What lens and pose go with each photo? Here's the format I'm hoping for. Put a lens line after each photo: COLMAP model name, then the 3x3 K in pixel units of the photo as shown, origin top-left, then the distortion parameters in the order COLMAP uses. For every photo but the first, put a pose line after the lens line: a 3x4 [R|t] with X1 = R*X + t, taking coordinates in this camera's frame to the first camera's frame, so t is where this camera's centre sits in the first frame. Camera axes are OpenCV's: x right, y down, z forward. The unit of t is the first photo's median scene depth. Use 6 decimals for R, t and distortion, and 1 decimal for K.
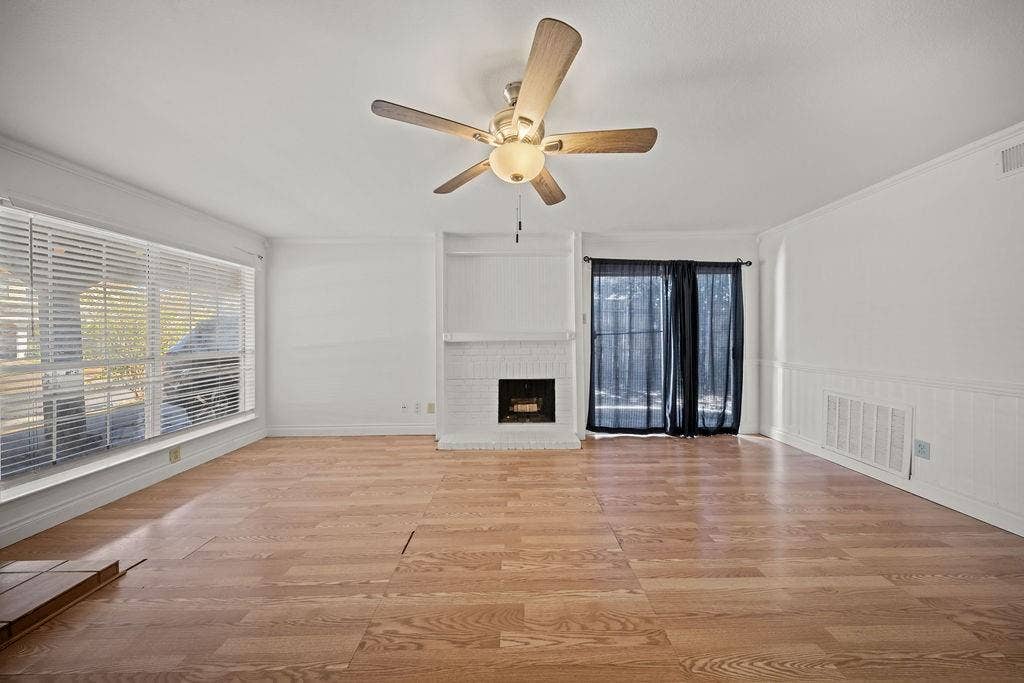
lens RADIAL K [[303.1, 0, 512.7], [0, 303.1, 334.9], [0, 0, 1]] dist [0.000196, 0.000011]
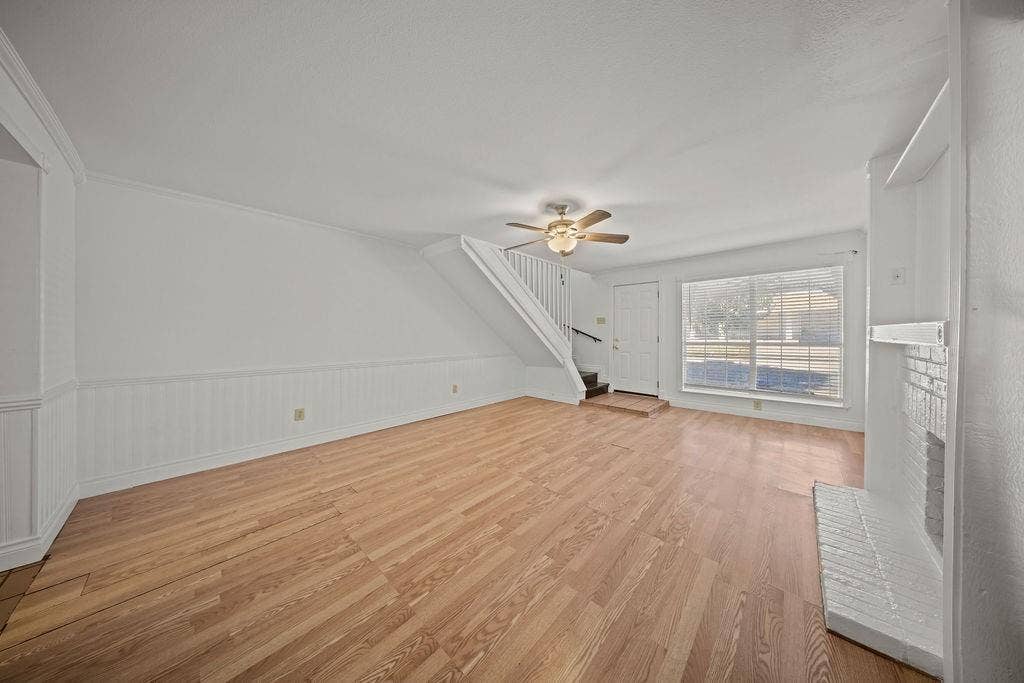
lens RADIAL K [[303.1, 0, 512.7], [0, 303.1, 334.9], [0, 0, 1]] dist [0.000196, 0.000011]
pose [[-0.676497, 0.015702, -0.736278, 1.434196], [0.008886, 0.999874, 0.013159, -0.005812], [0.736392, 0.002360, -0.676551, 1.798495]]
